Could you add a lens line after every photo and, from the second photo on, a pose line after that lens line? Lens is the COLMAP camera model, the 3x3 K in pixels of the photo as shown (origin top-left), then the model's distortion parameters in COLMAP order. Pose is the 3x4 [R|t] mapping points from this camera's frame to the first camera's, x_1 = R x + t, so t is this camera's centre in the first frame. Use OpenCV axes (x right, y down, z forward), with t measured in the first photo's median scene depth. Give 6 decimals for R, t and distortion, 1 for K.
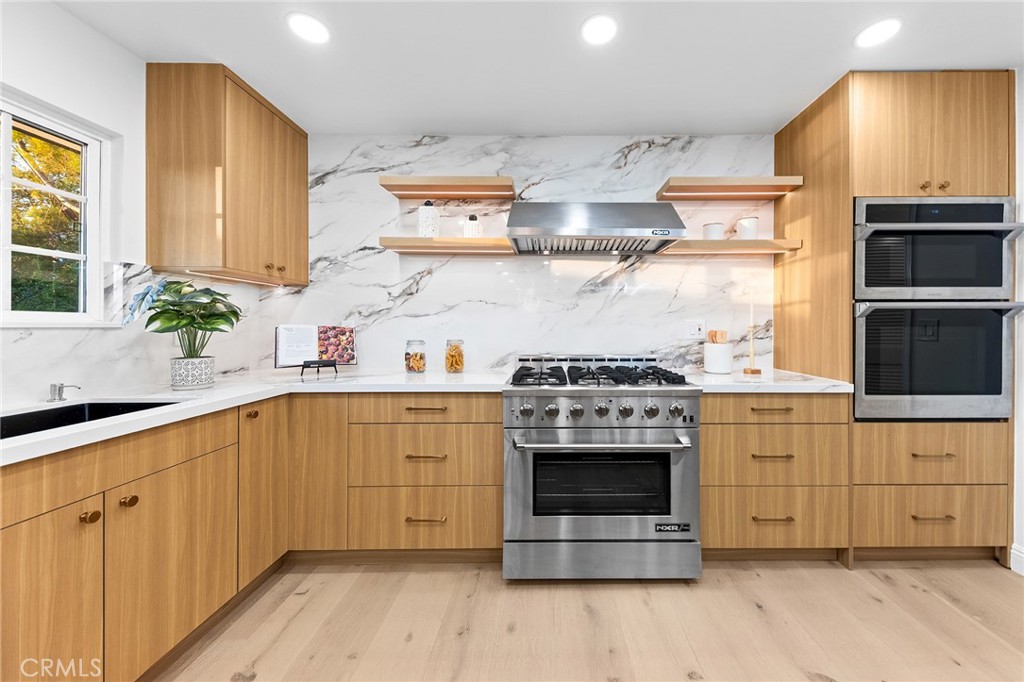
lens RADIAL K [[366.4, 0, 566.8], [0, 366.4, 327.6], [0, 0, 1]] dist [0.001942, -0.000172]
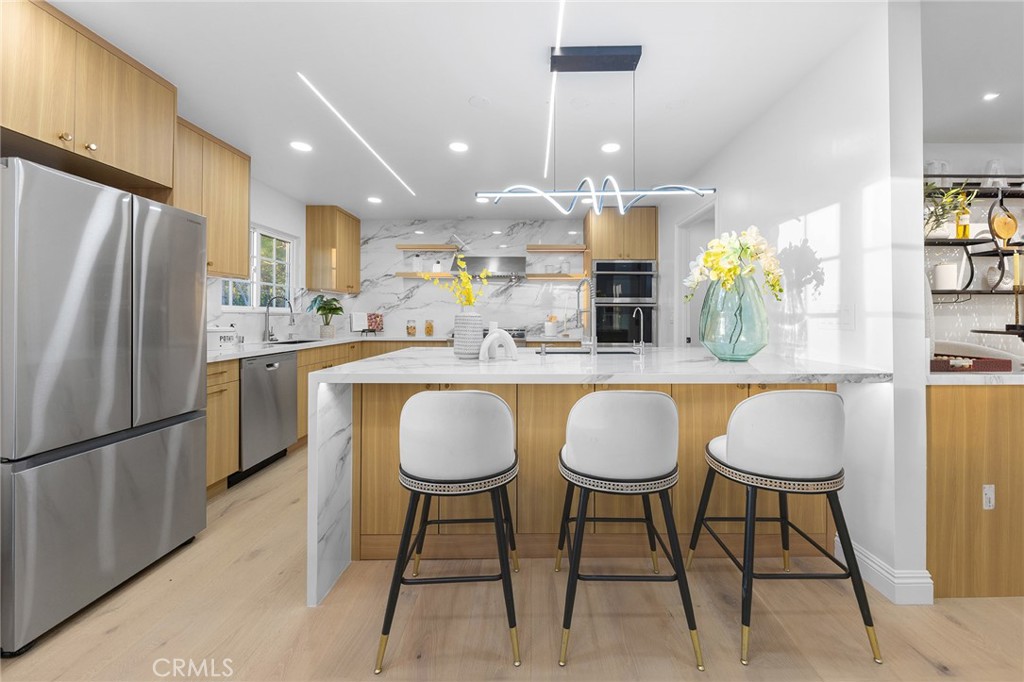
lens RADIAL K [[397.3, 0, 525.3], [0, 397.3, 314.4], [0, 0, 1]] dist [-0.003119, -0.000817]
pose [[0.996513, 0.003029, -0.083385, 0.491458], [-0.003509, 0.999978, -0.005613, 0.013246], [0.083366, 0.005886, 0.996502, -1.389483]]
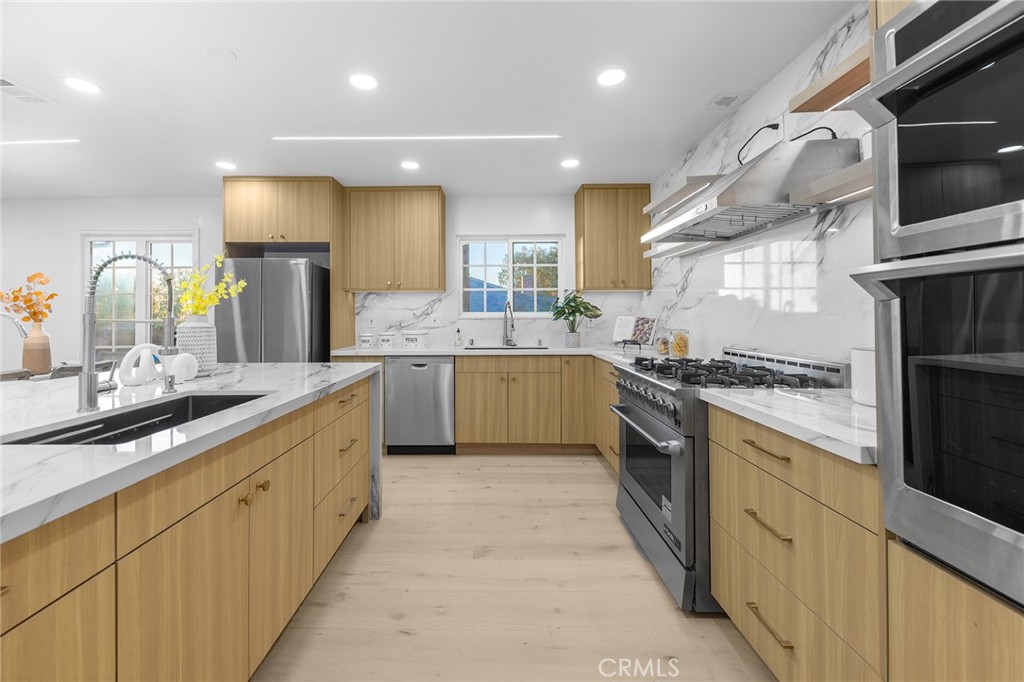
lens RADIAL K [[403.7, 0, 453.0], [0, 403.7, 311.8], [0, 0, 1]] dist [-0.000810, 0.000064]
pose [[-0.096233, -0.012884, -0.995275, 1.150775], [0.003926, 0.999904, -0.013324, -0.008110], [0.995351, -0.005190, -0.096173, 0.466770]]
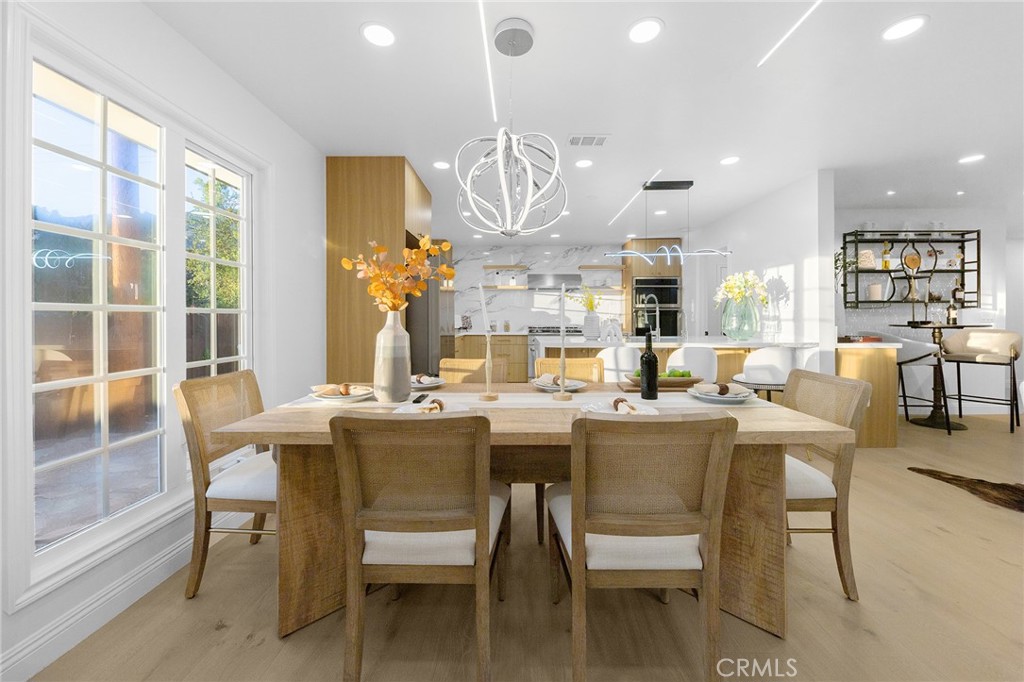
lens RADIAL K [[401.2, 0, 488.0], [0, 401.2, 318.6], [0, 0, 1]] dist [0.000457, -0.001566]
pose [[0.988979, 0.001829, -0.148047, 0.020613], [-0.001778, 0.999998, 0.000477, 0.021822], [0.148047, -0.000209, 0.988980, -2.422103]]
